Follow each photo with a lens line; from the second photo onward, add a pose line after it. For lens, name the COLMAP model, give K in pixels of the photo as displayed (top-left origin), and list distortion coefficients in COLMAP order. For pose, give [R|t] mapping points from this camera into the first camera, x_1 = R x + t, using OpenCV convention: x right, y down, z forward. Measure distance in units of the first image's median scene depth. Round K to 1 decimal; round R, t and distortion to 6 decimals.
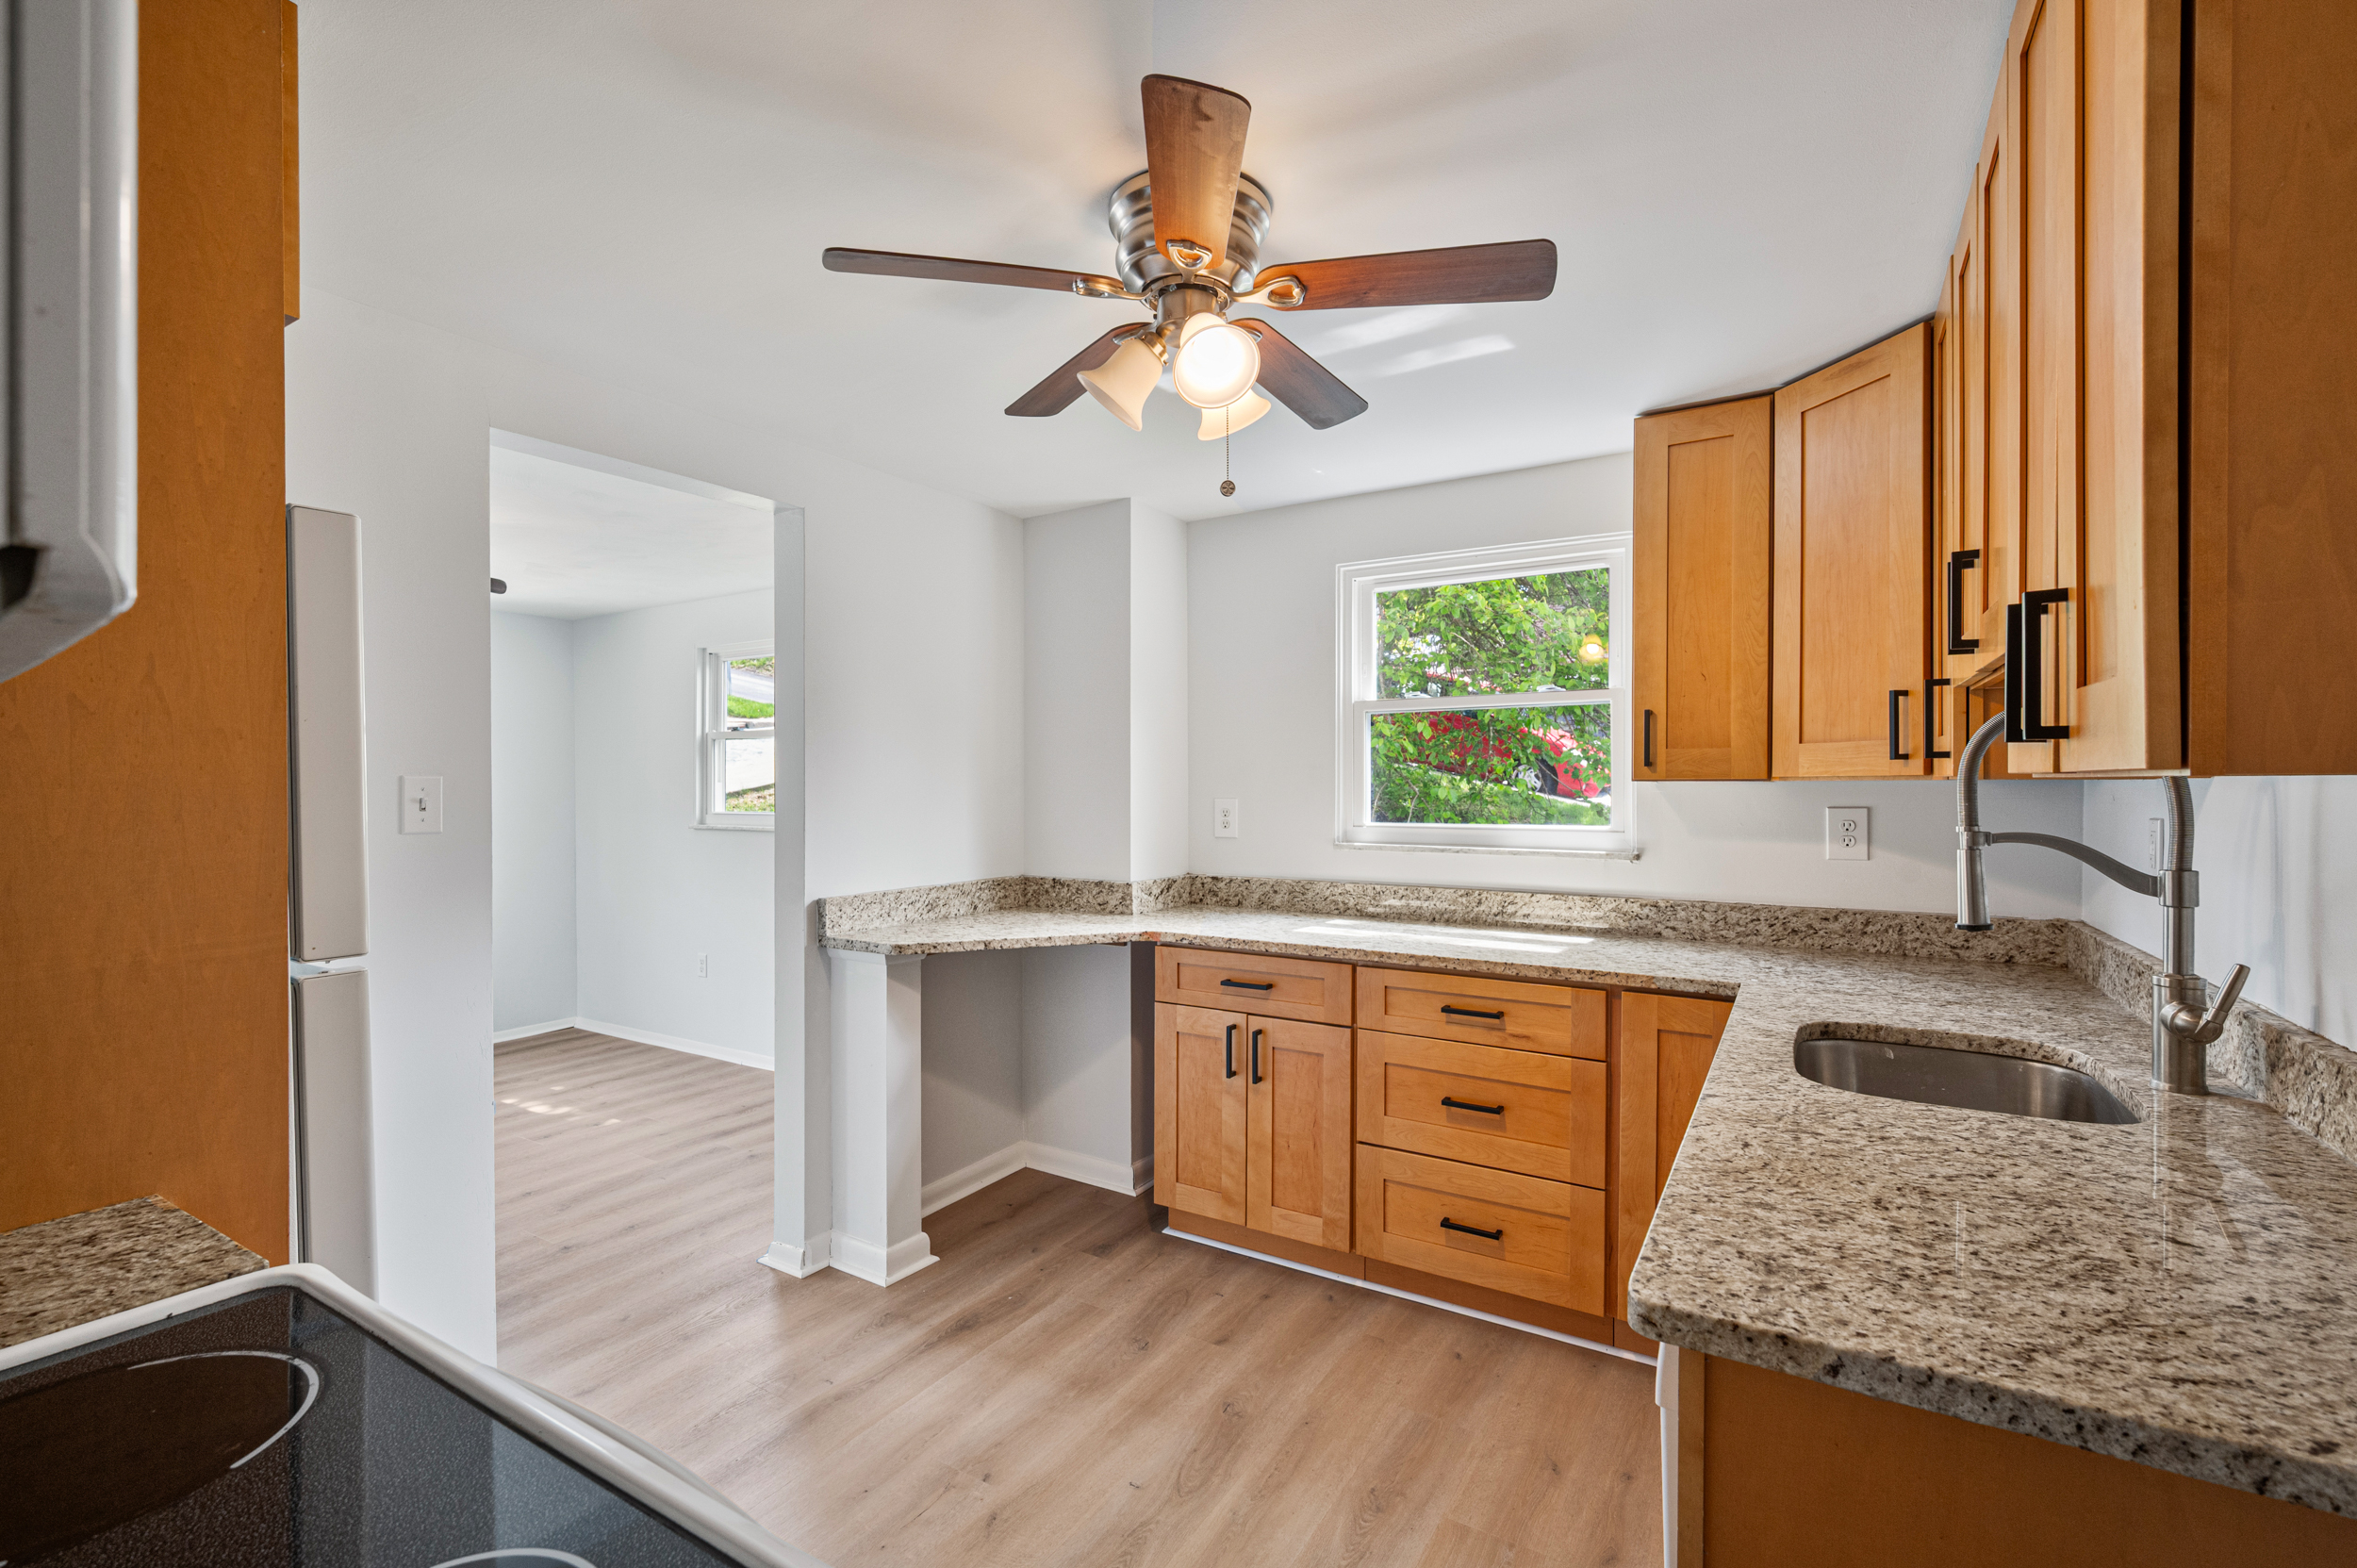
lens RADIAL K [[1028.1, 0, 1170.2], [0, 1028.1, 786.3], [0, 0, 1]] dist [-0.003749, -0.000847]
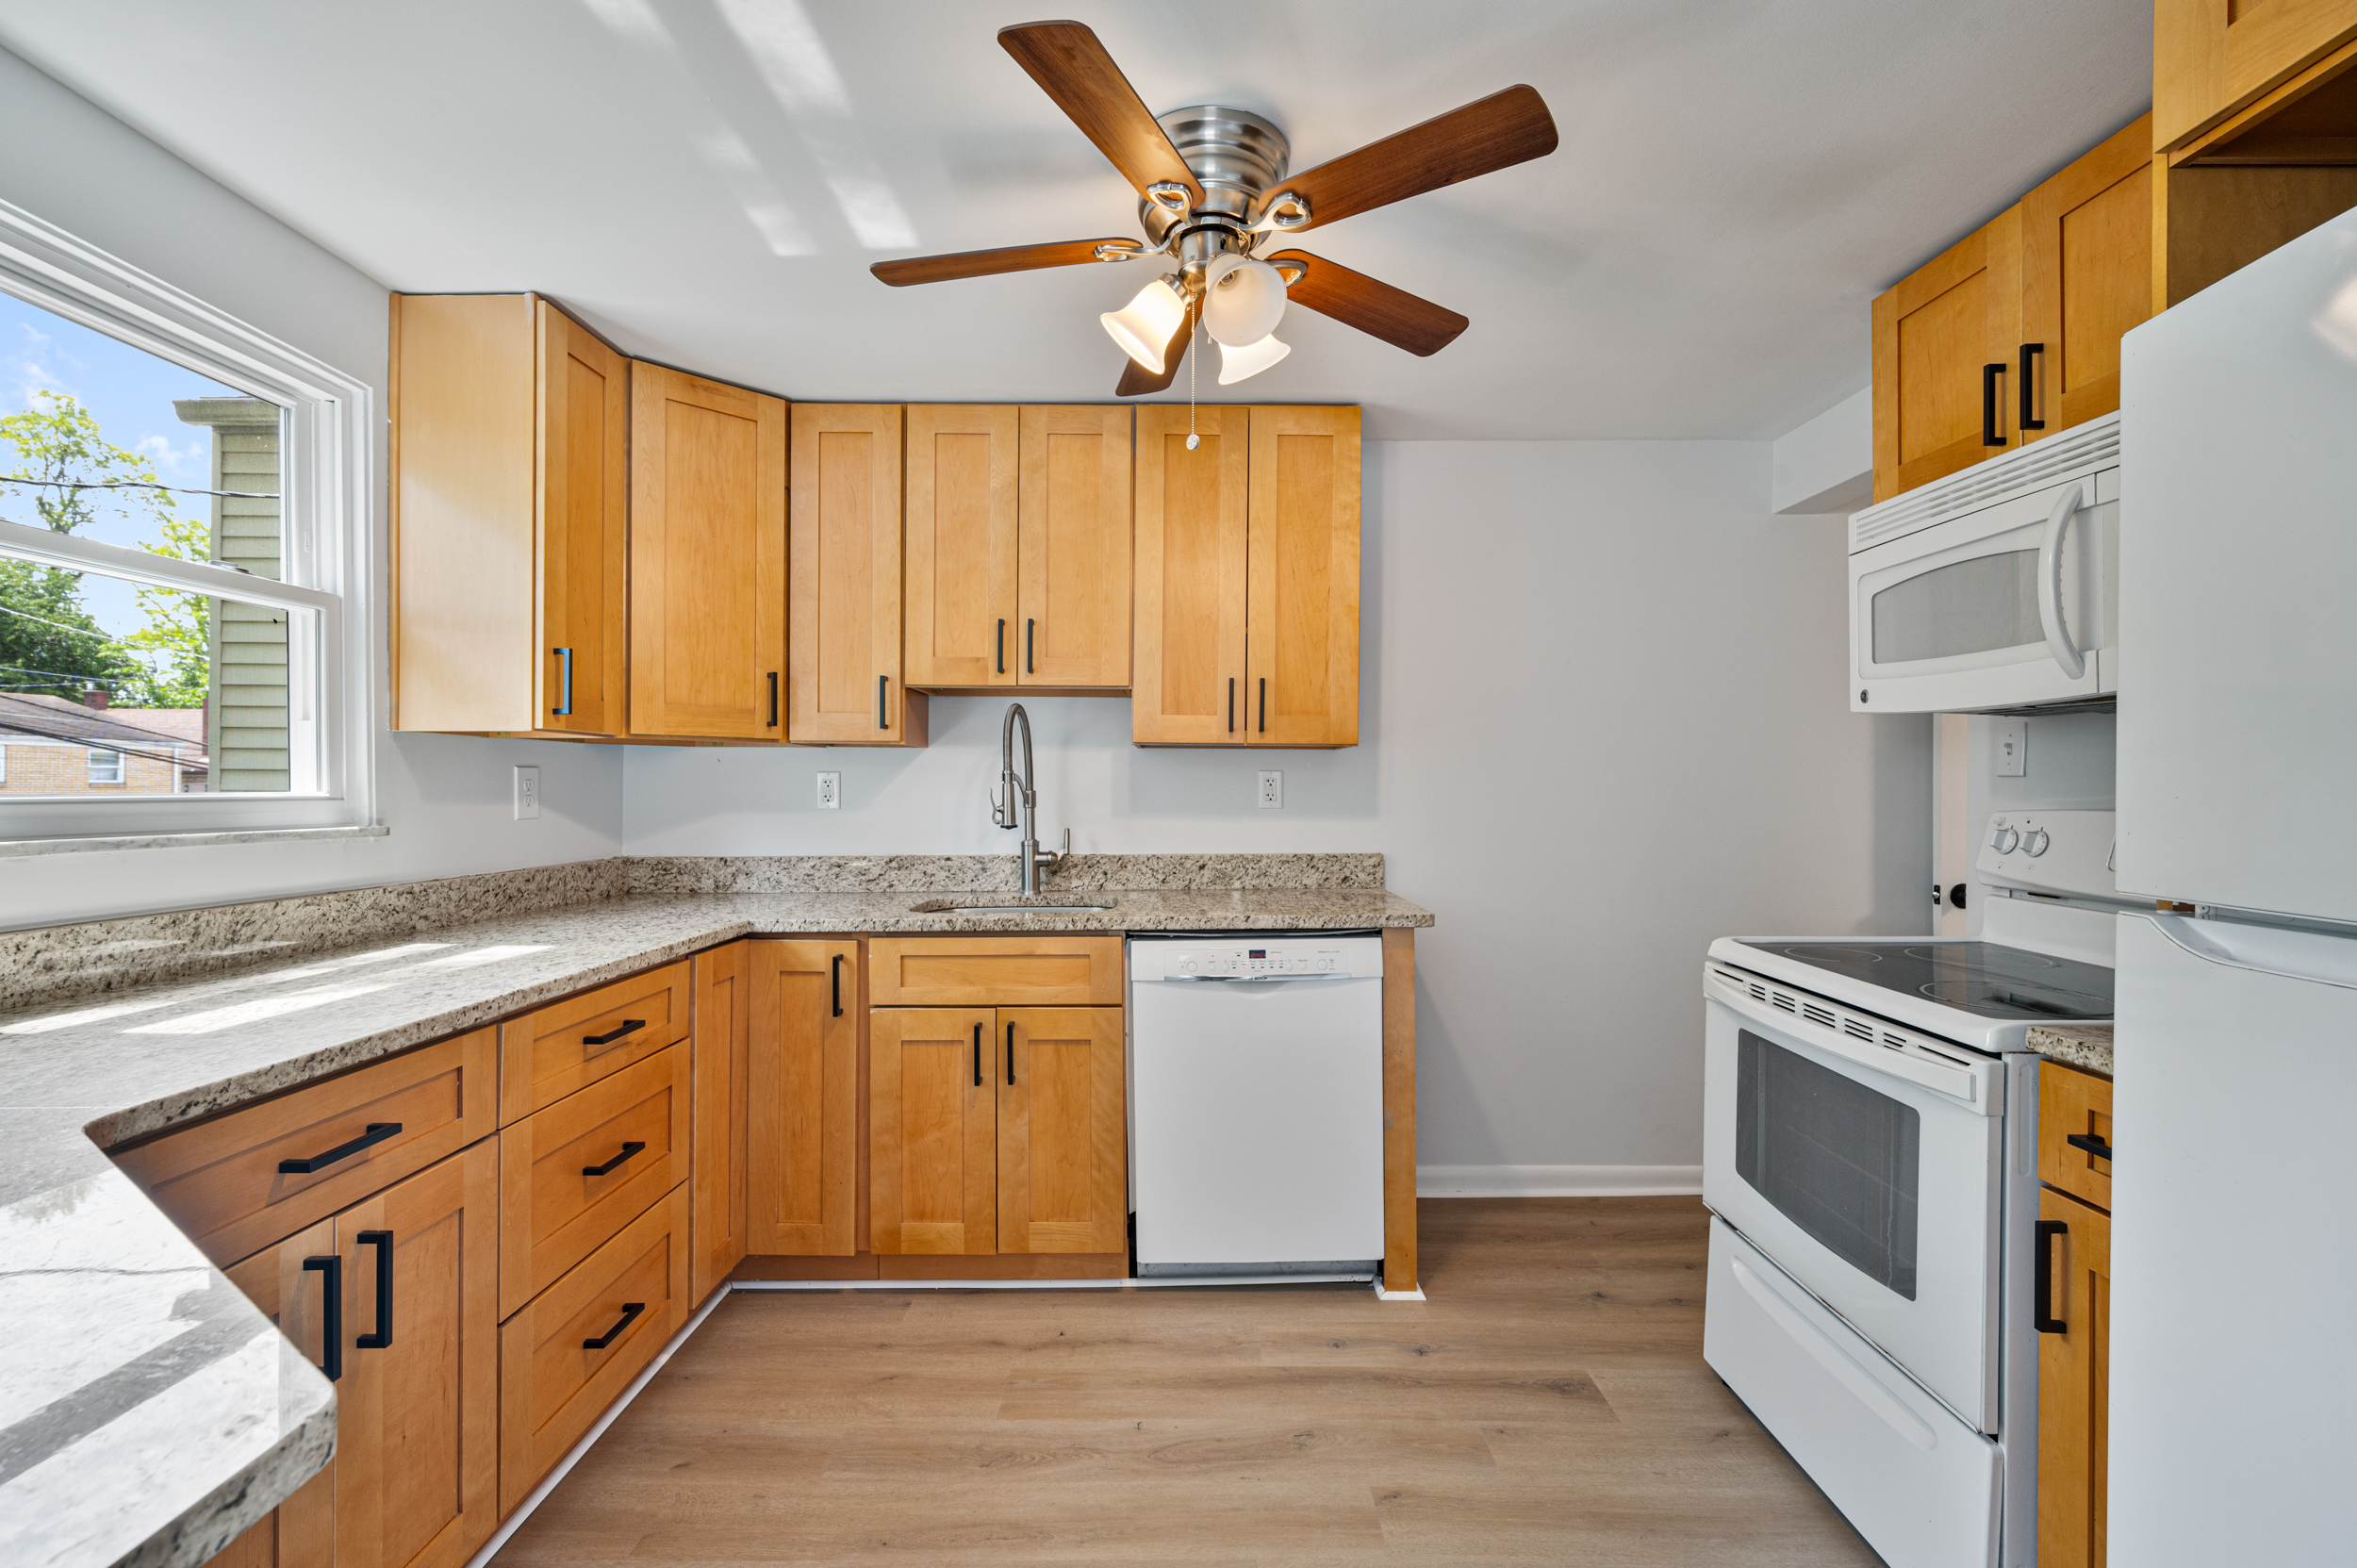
lens RADIAL K [[1038.6, 0, 1173.7], [0, 1038.6, 789.5], [0, 0, 1]] dist [0.000071, -0.000006]
pose [[-0.522533, -0.004201, 0.852609, -0.526748], [-0.004941, 0.999986, 0.001899, 0.038055], [-0.852605, -0.003221, -0.522547, 0.993289]]
